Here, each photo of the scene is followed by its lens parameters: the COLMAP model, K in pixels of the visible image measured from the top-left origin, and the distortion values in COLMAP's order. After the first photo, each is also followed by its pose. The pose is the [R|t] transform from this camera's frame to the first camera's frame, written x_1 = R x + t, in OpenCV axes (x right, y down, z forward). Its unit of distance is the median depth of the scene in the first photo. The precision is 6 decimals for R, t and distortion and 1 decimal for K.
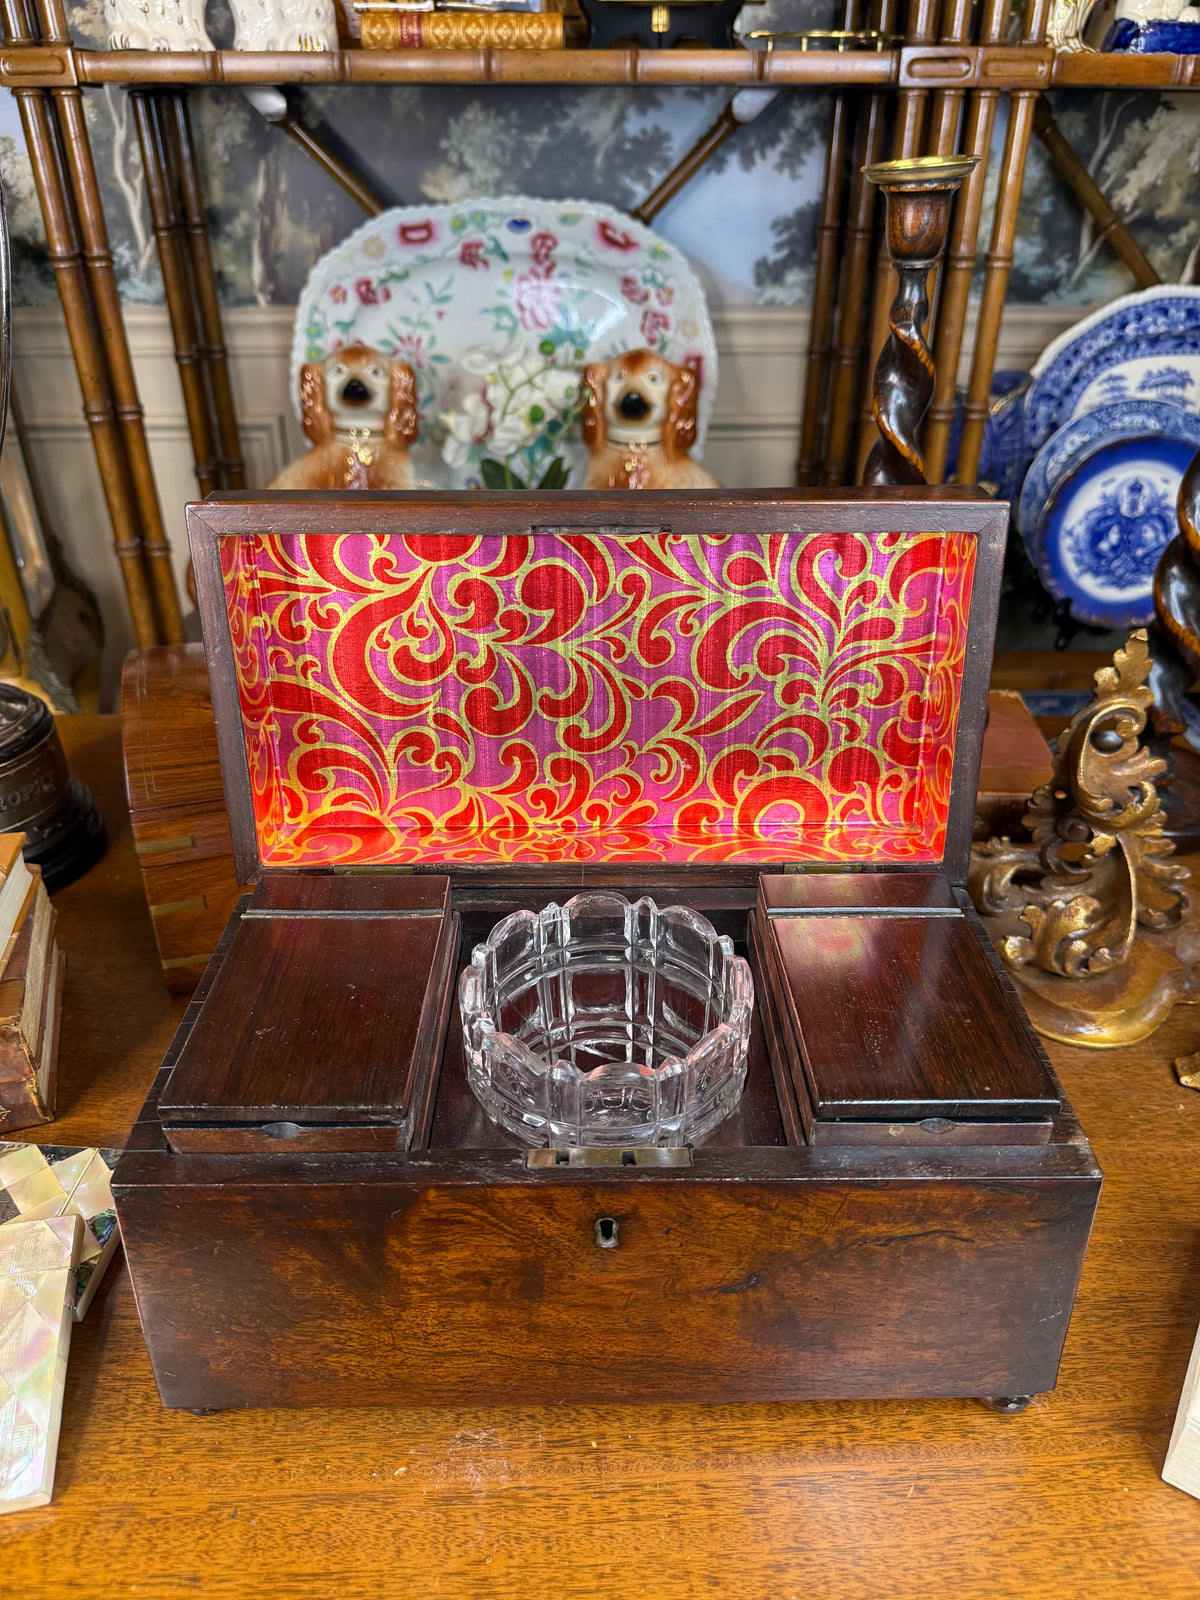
lens RADIAL K [[1175.8, 0, 600.0], [0, 1175.8, 800.0], [0, 0, 1]] dist [-0.012820, -0.001474]
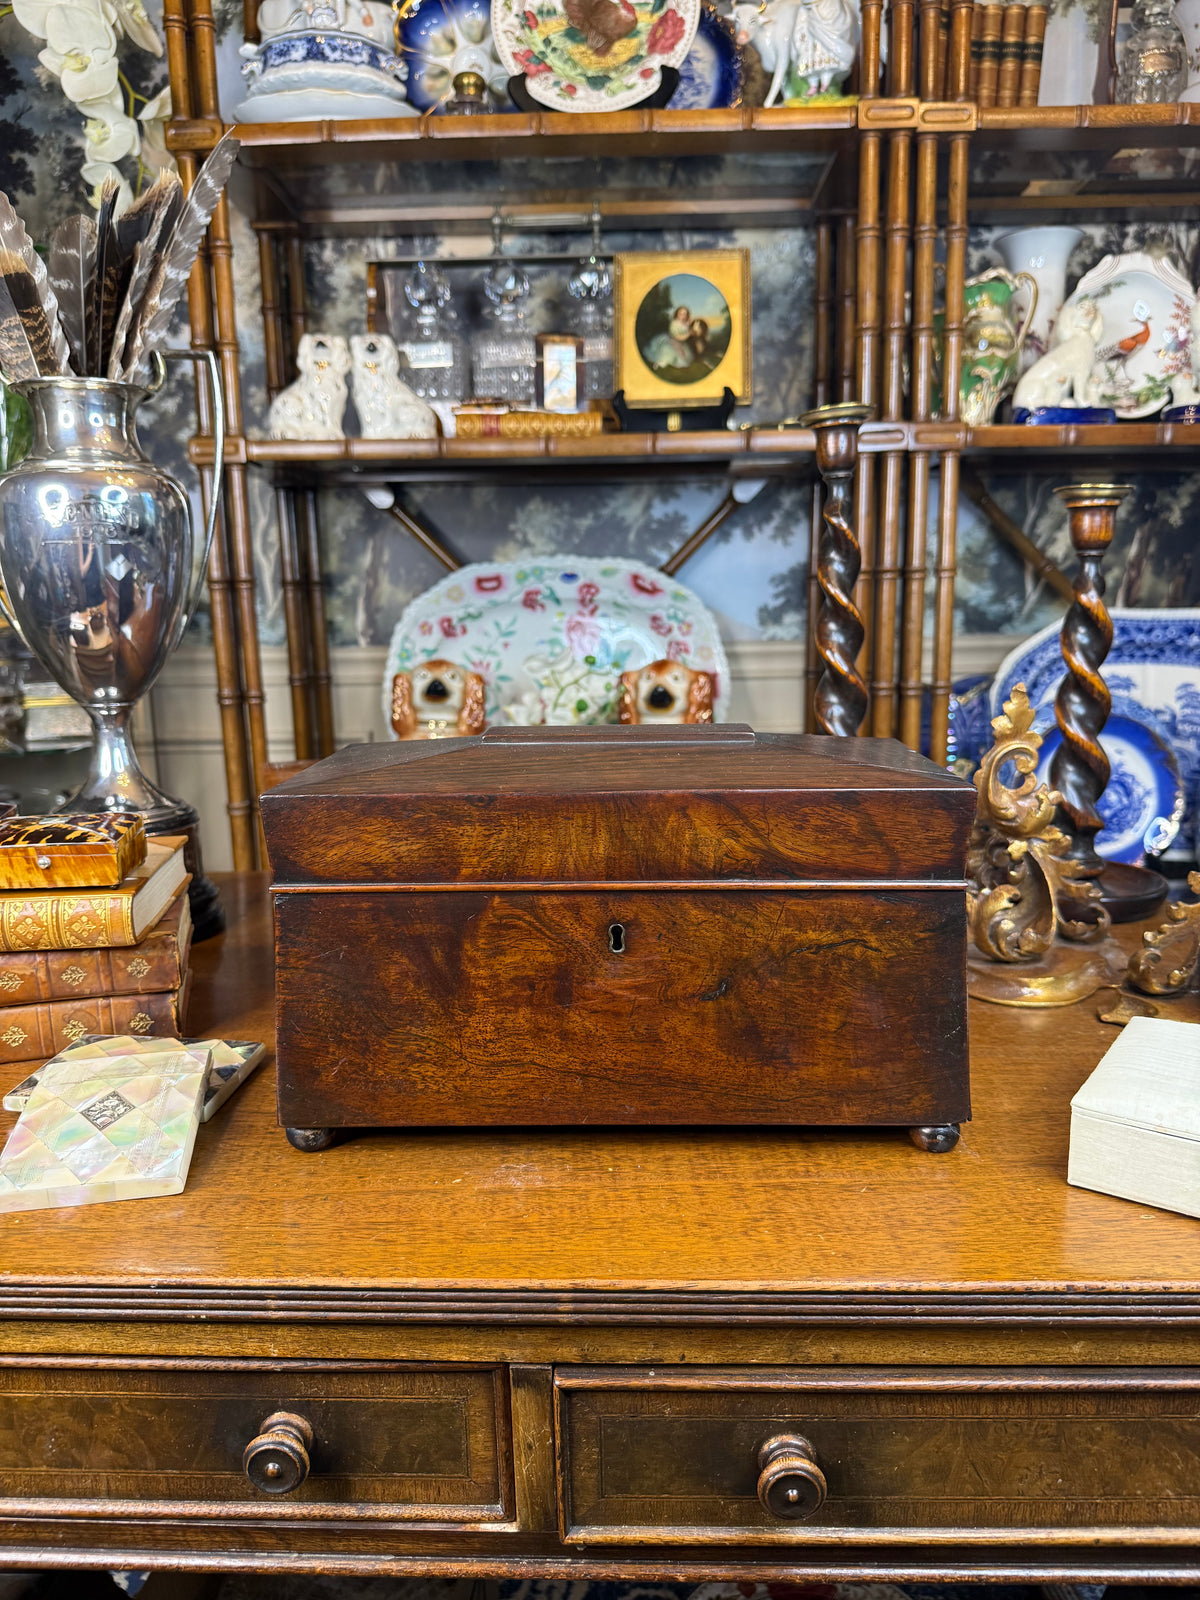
lens RADIAL K [[1153.4, 0, 603.8], [0, 1153.4, 794.5], [0, 0, 1]] dist [0.142630, -0.301179]
pose [[0.999269, -0.012630, -0.036077, 0.012668], [-0.001125, 0.933713, -0.358021, 0.207437], [0.038207, 0.357800, 0.933016, -0.105417]]
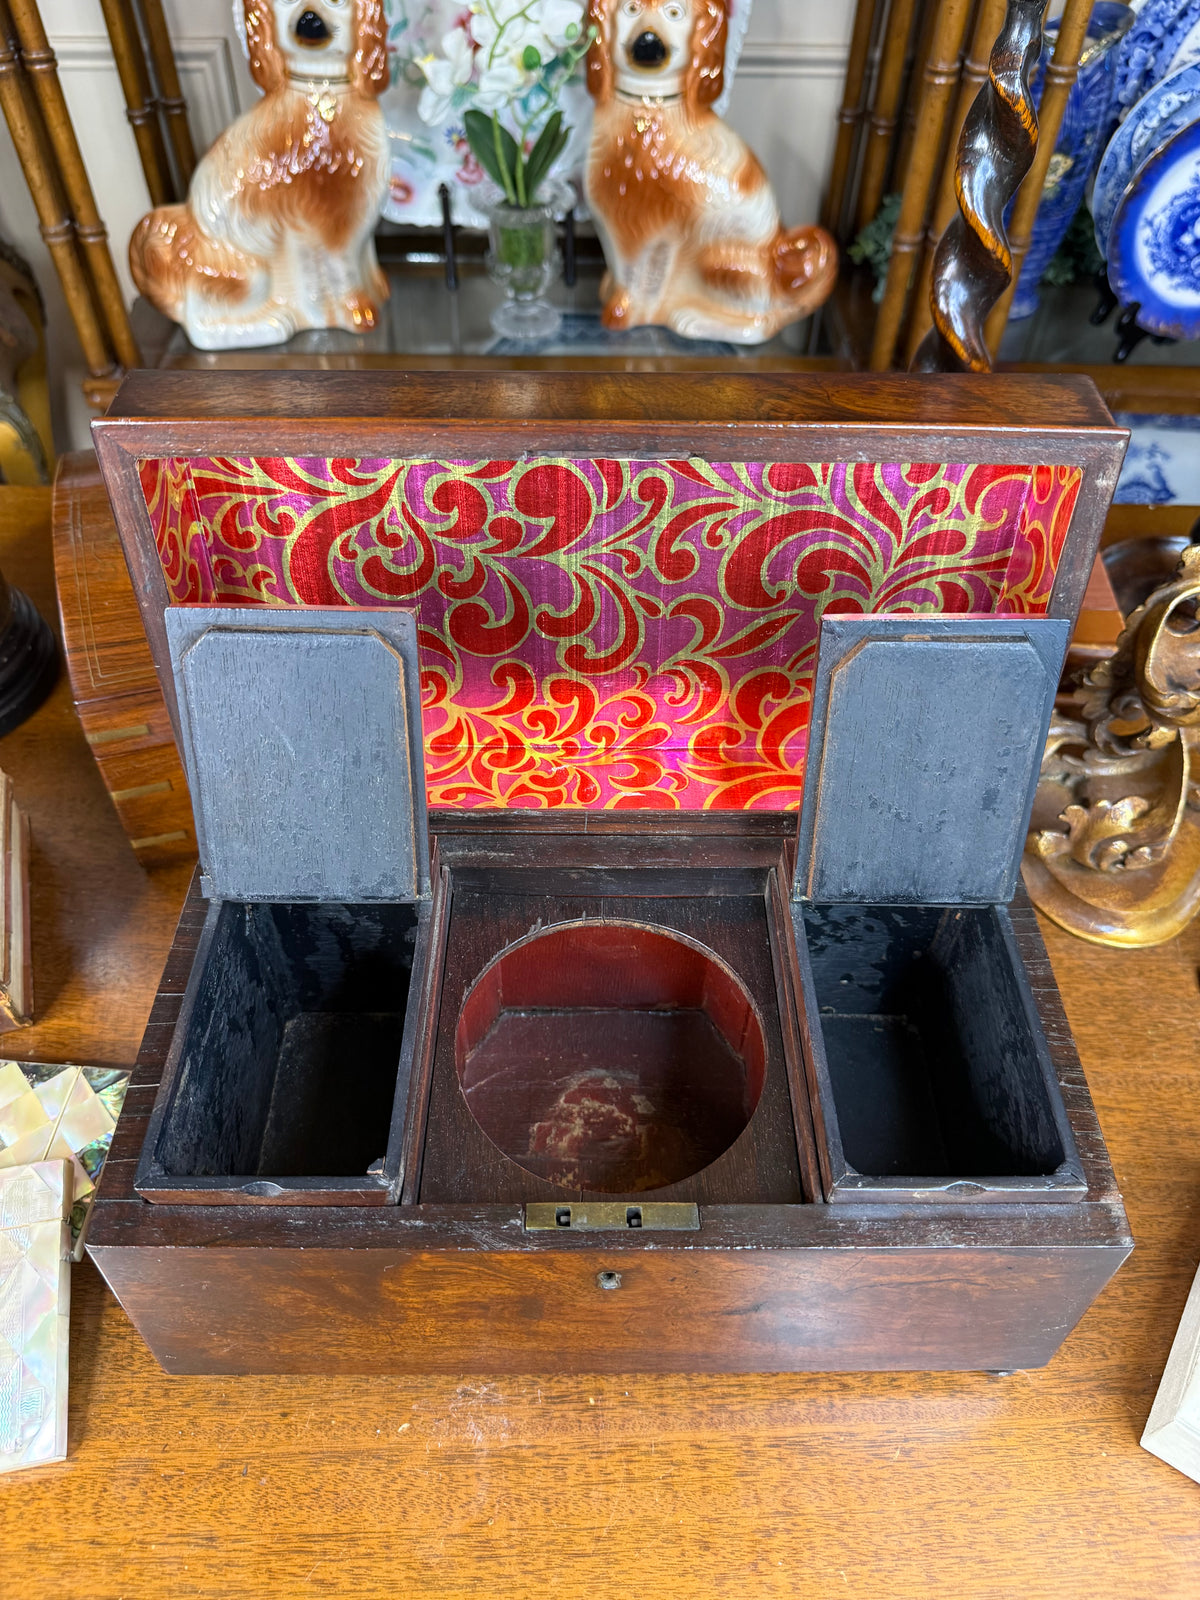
lens RADIAL K [[1181.9, 0, 597.9], [0, 1181.9, 796.1], [0, 0, 1]] dist [-0.019562, 0.003108]
pose [[0.999894, 0.013794, 0.004648, -0.003931], [-0.014553, 0.954085, 0.299183, -0.087775], [-0.000307, -0.299219, 0.954185, 0.058434]]
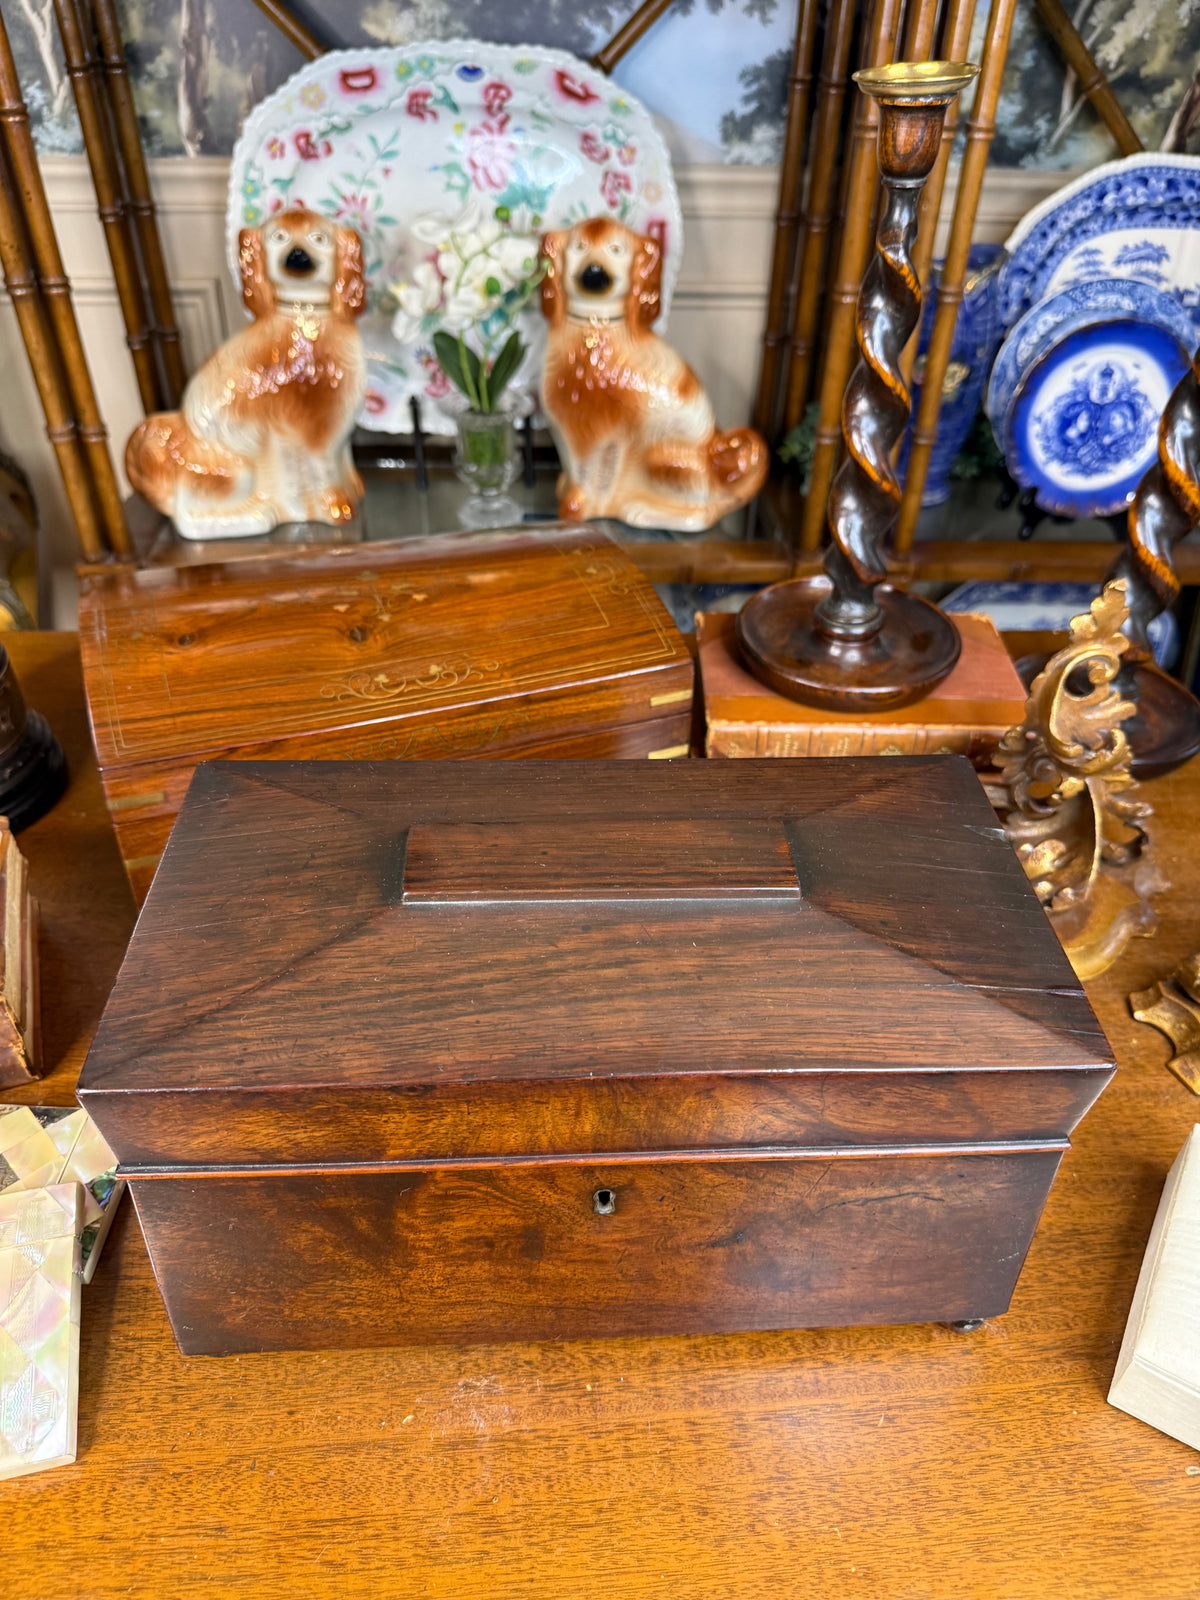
lens RADIAL K [[1179.7, 0, 611.8], [0, 1179.7, 809.1], [0, 0, 1]] dist [-0.017874, 0.001502]
pose [[0.998665, -0.009947, 0.050682, -0.011067], [0.003275, 0.991500, 0.130063, -0.037519], [-0.051545, -0.129723, 0.990210, 0.001706]]
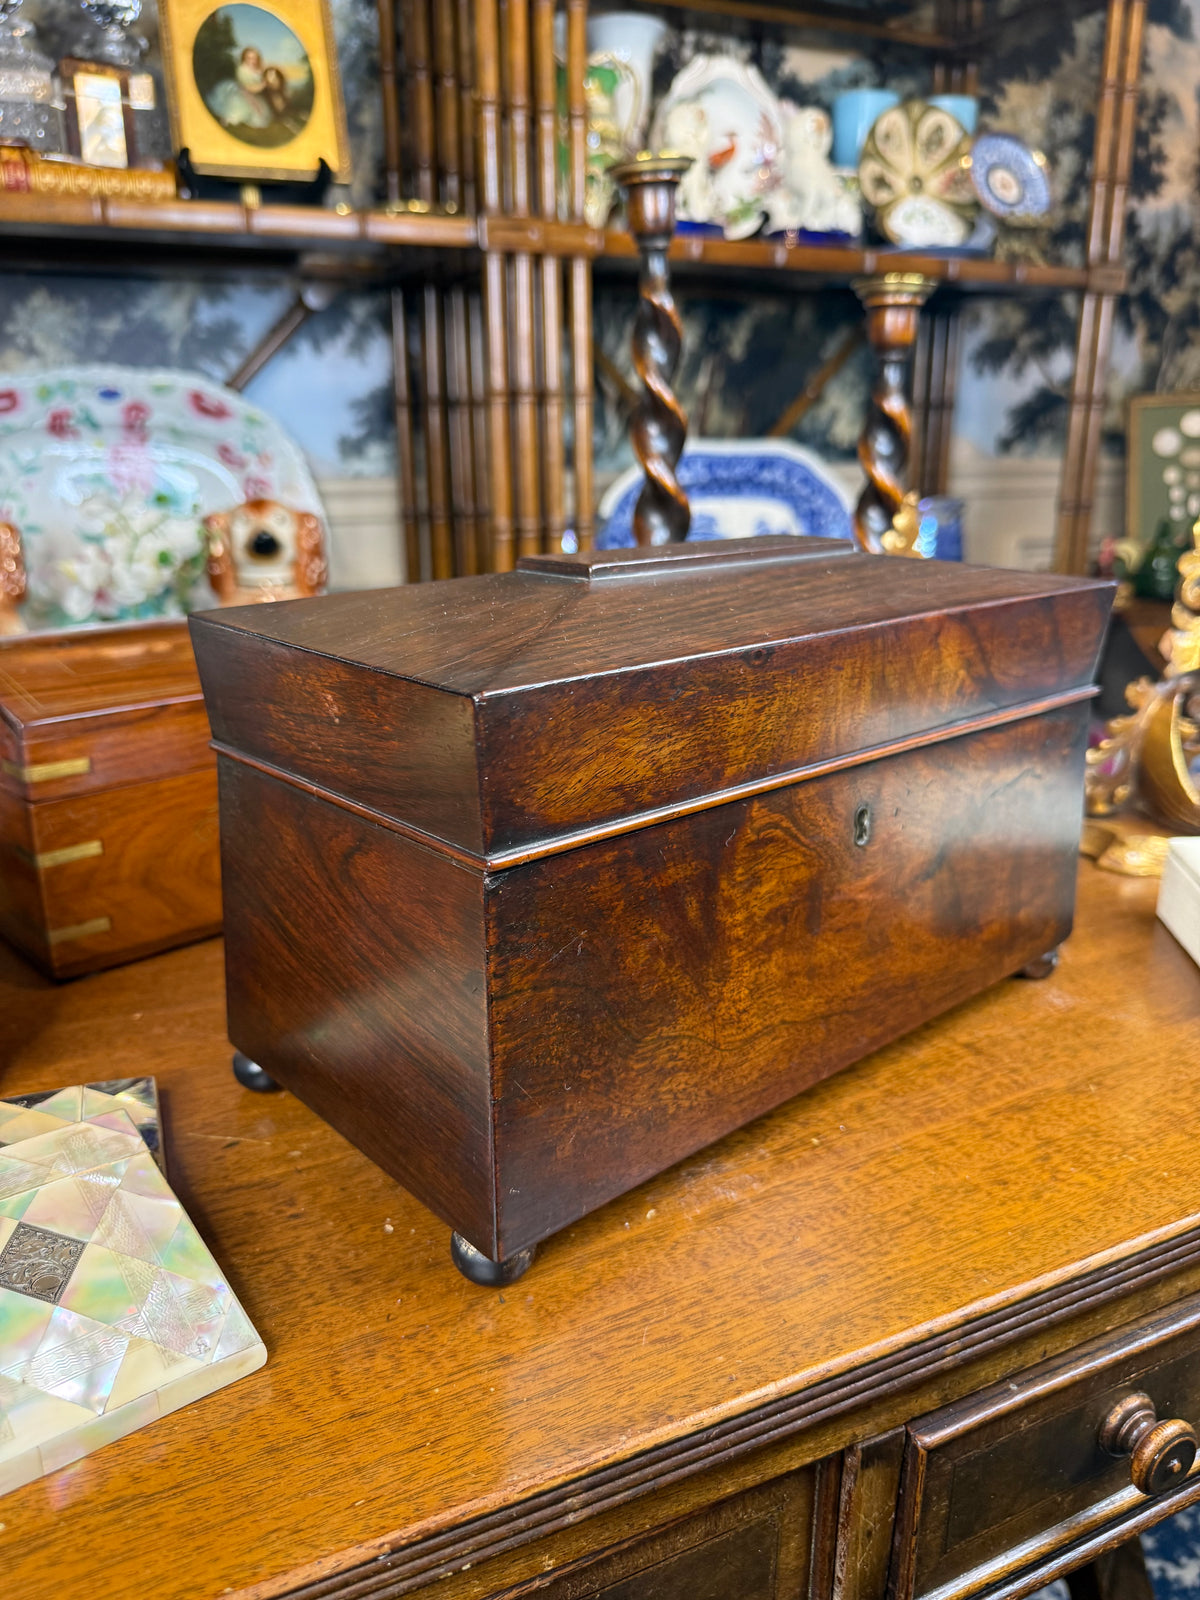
lens RADIAL K [[1185.1, 0, 599.3], [0, 1185.1, 801.4], [0, 0, 1]] dist [-0.024838, -0.001481]
pose [[0.901982, -0.138385, 0.408997, -0.170289], [0.231531, 0.954562, -0.187629, 0.142286], [-0.364448, 0.263934, 0.893038, 0.048394]]
